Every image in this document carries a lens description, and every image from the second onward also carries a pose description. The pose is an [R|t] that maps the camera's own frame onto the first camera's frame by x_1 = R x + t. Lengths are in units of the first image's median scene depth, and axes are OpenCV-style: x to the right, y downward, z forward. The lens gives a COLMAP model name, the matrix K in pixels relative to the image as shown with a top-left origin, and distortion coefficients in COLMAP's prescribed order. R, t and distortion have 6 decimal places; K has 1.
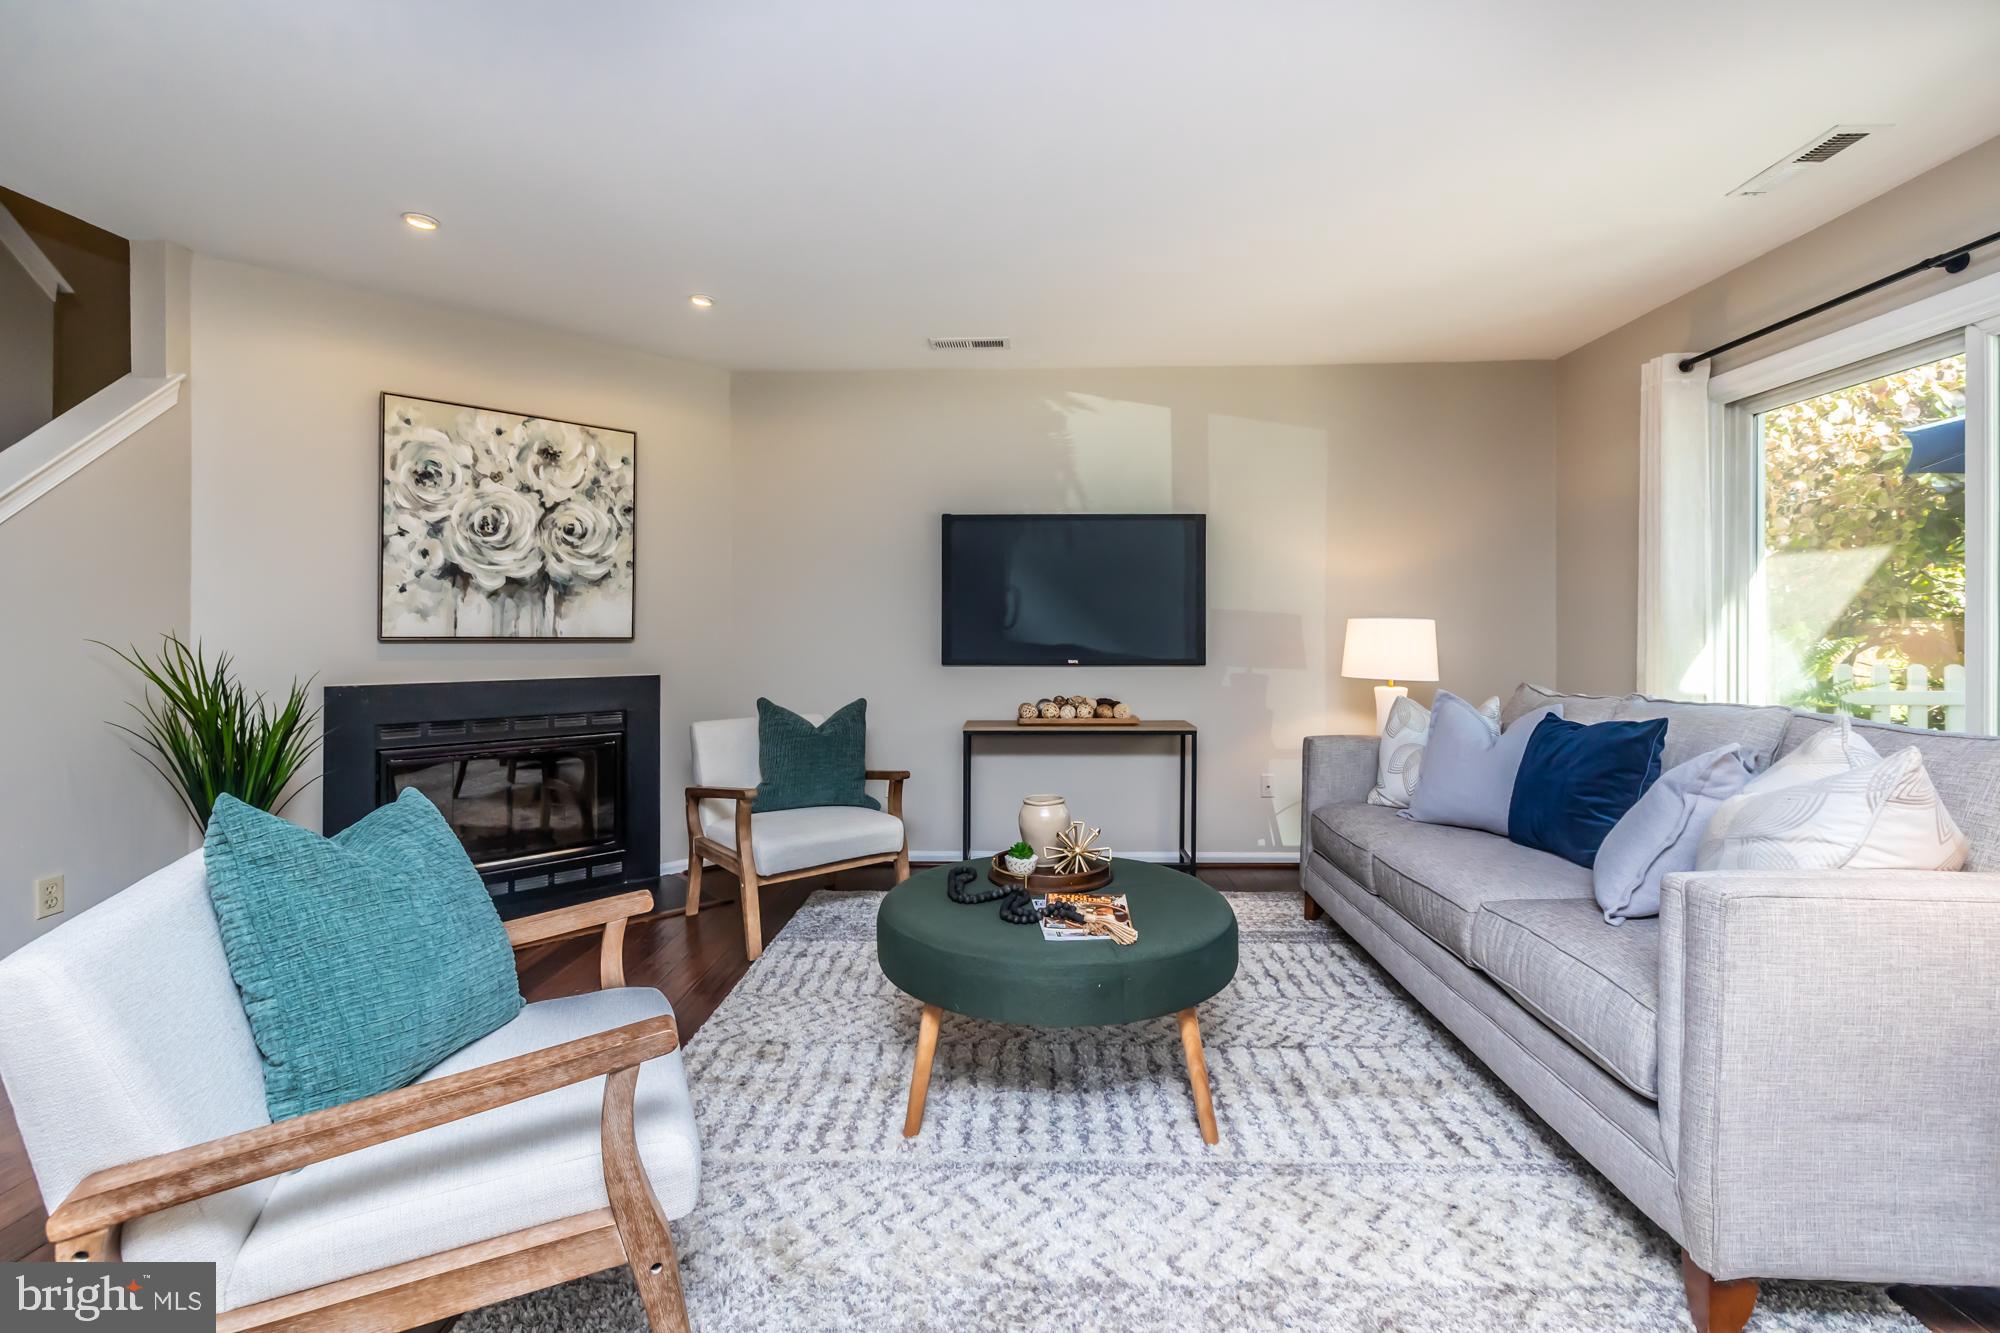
lens RADIAL K [[851.6, 0, 1002.1], [0, 851.6, 630.2], [0, 0, 1]] dist [-0.002662, -0.000323]
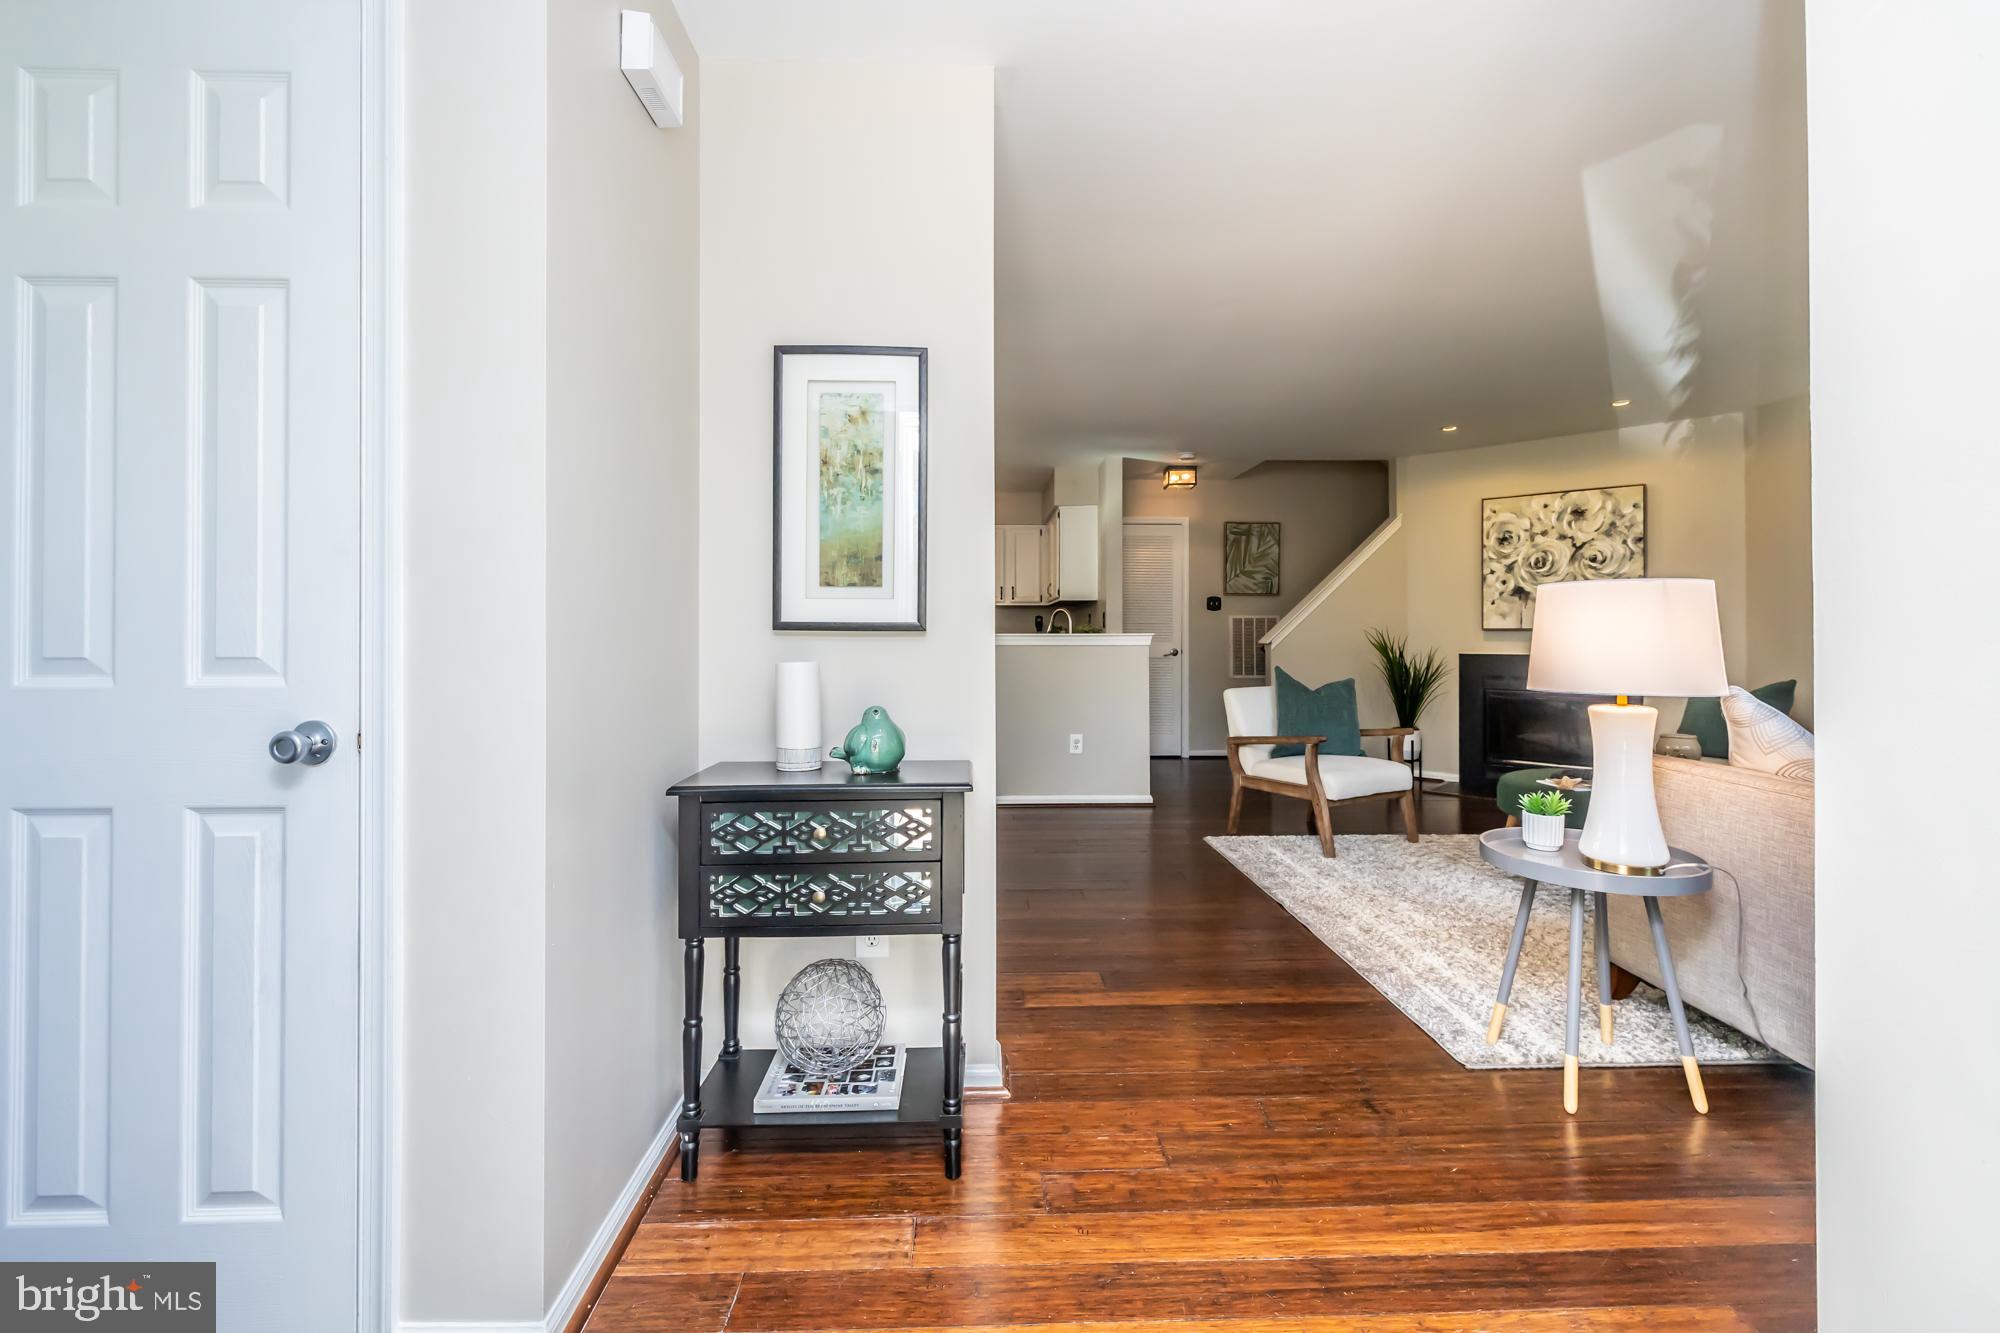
lens RADIAL K [[836.3, 0, 1006.5], [0, 836.3, 628.4], [0, 0, 1]] dist [-0.000106, 0.000015]
pose [[0.063006, -0.006680, -0.997991, 0.965422], [0.001268, 0.999977, -0.006614, 0.016801], [0.998012, -0.000848, 0.063013, -0.159061]]
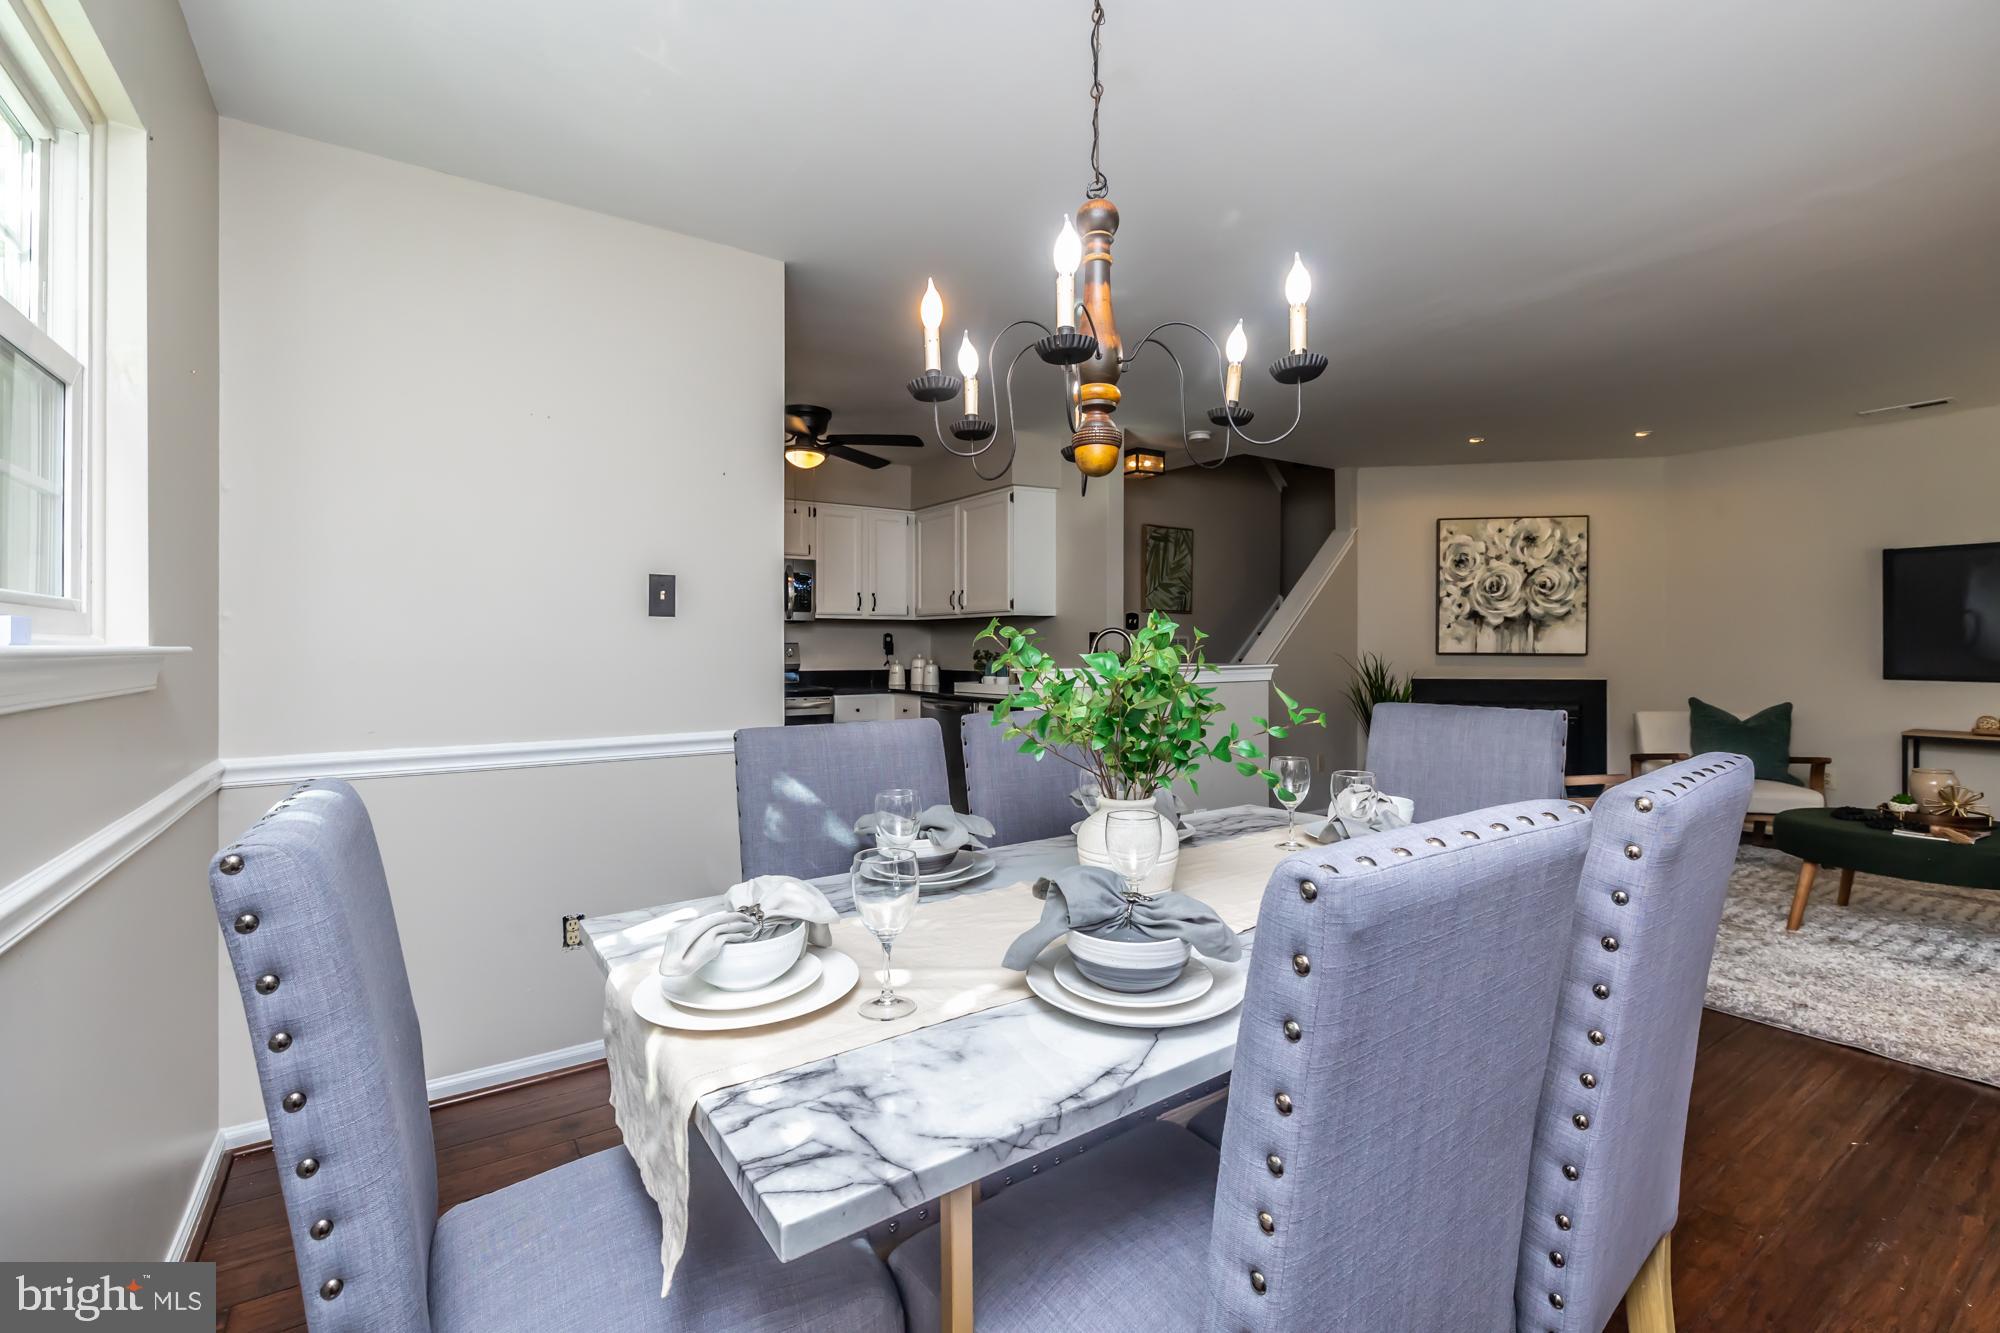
lens RADIAL K [[864.7, 0, 1013.3], [0, 864.7, 643.9], [0, 0, 1]] dist [-0.000404, -0.000233]
pose [[0.587864, -0.001291, -0.808959, 0.217411], [0.003102, 0.999995, 0.000658, -0.013842], [0.808954, -0.002897, 0.587865, -0.762438]]
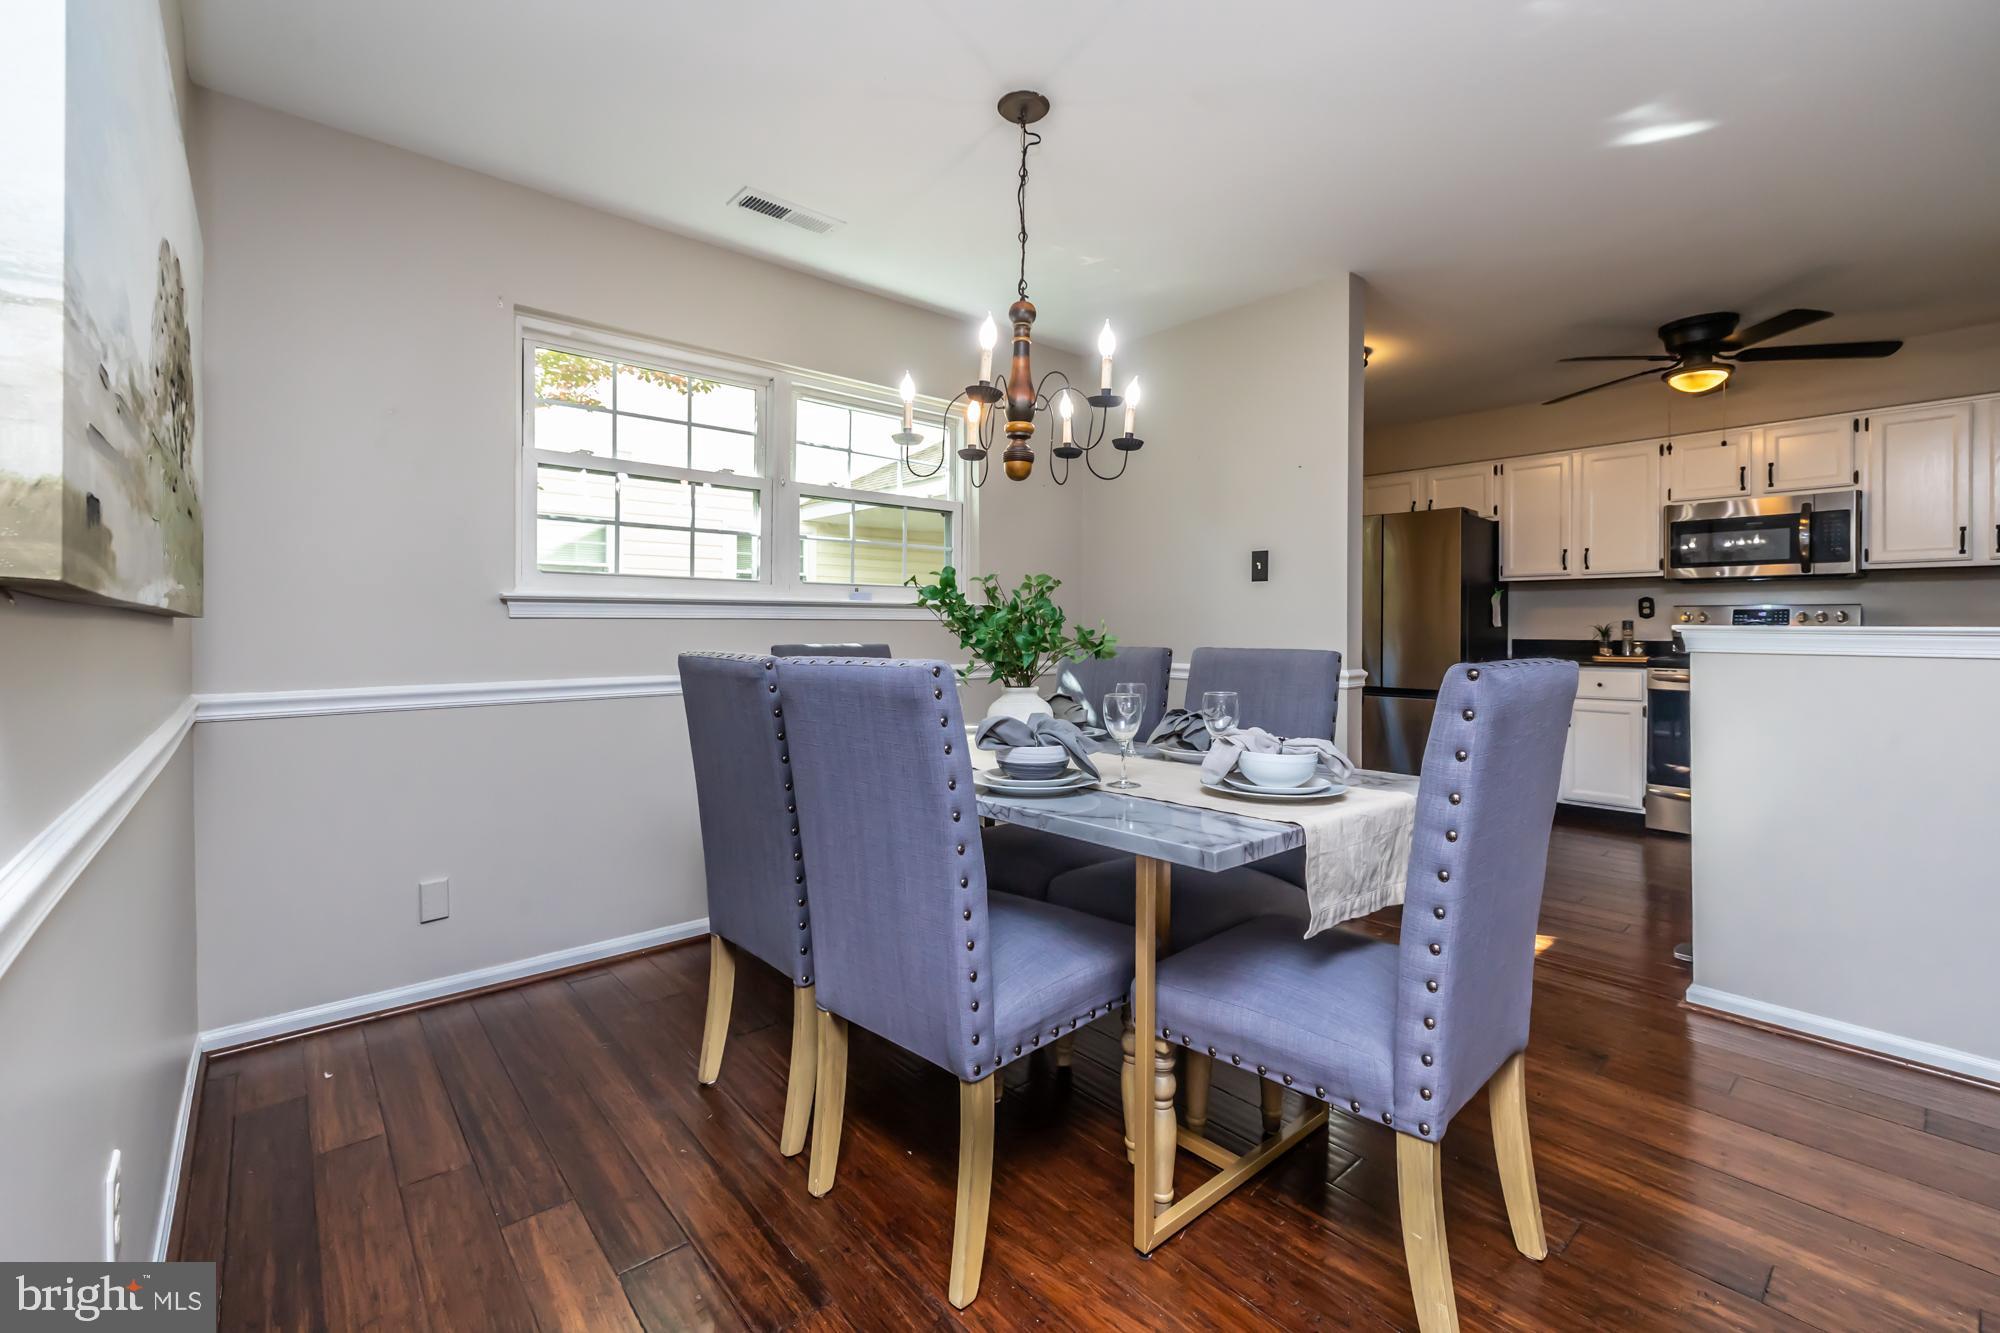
lens RADIAL K [[851.6, 0, 1002.1], [0, 851.6, 630.2], [0, 0, 1]] dist [-0.002662, -0.000323]
pose [[-0.737026, 0.003974, -0.675853, 0.359570], [0.000440, 0.999985, 0.005400, 0.014602], [0.675865, 0.003683, -0.737017, -0.054820]]
